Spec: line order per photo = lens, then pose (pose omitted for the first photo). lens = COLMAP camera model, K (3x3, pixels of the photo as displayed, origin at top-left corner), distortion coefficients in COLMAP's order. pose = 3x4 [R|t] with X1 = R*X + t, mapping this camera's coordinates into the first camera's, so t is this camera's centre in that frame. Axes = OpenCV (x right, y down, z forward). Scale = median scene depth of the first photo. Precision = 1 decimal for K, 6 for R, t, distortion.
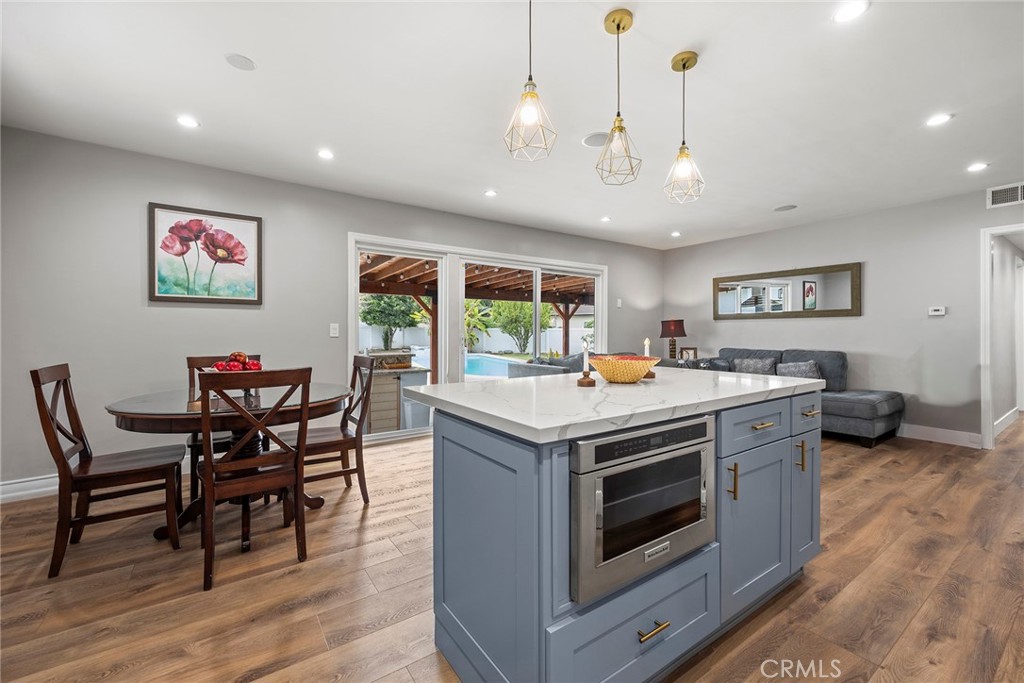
lens RADIAL K [[413.6, 0, 507.7], [0, 413.6, 325.7], [0, 0, 1]] dist [-0.003765, 0.000593]
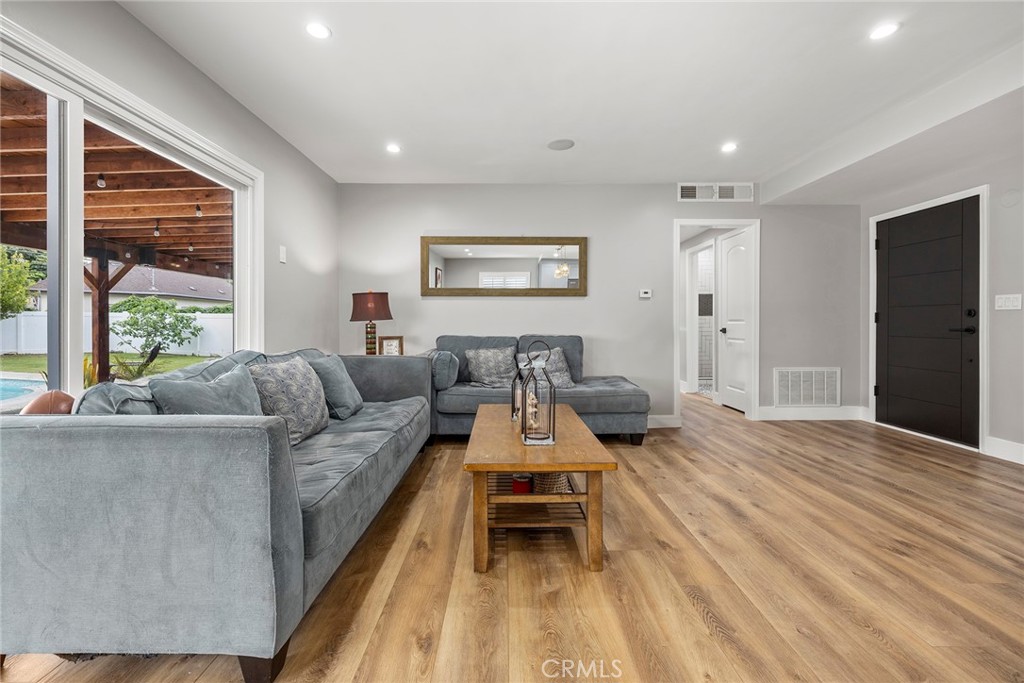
lens RADIAL K [[413.6, 0, 507.7], [0, 413.6, 325.7], [0, 0, 1]] dist [-0.003765, 0.000593]
pose [[0.560202, -0.007273, 0.828324, -0.000808], [-0.014979, 0.999709, 0.018908, 0.023942], [-0.828220, -0.023000, 0.559930, 0.555429]]
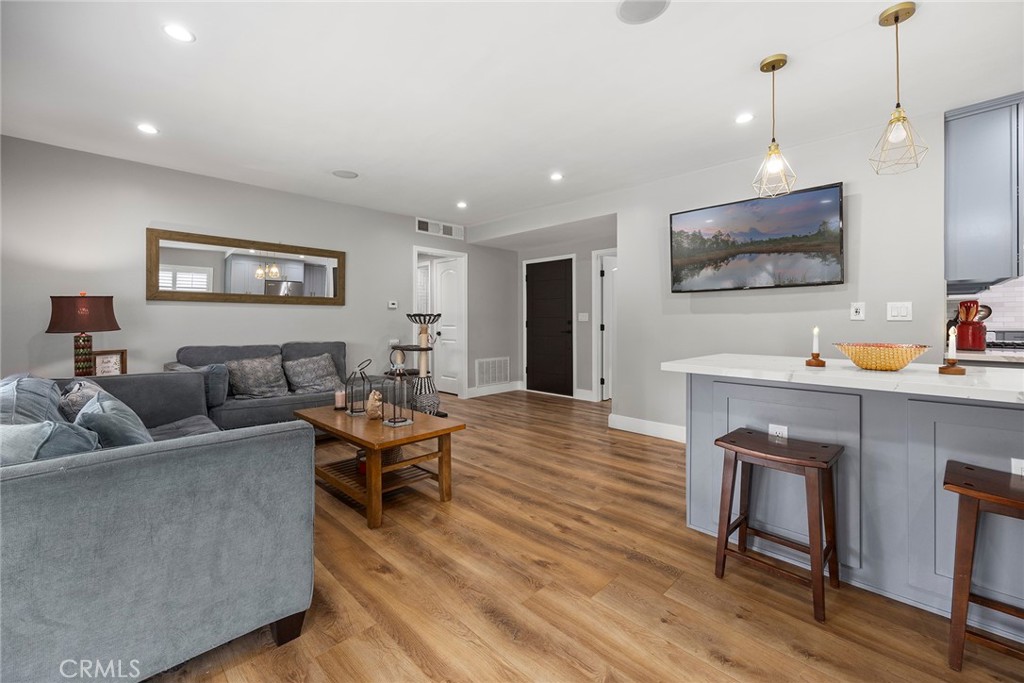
lens RADIAL K [[413.6, 0, 507.7], [0, 413.6, 325.7], [0, 0, 1]] dist [-0.003765, 0.000593]
pose [[-0.177072, -0.008987, 0.984157, -0.182352], [-0.017497, 0.999829, 0.005982, 0.011099], [-0.984042, -0.016161, -0.177199, 0.692946]]
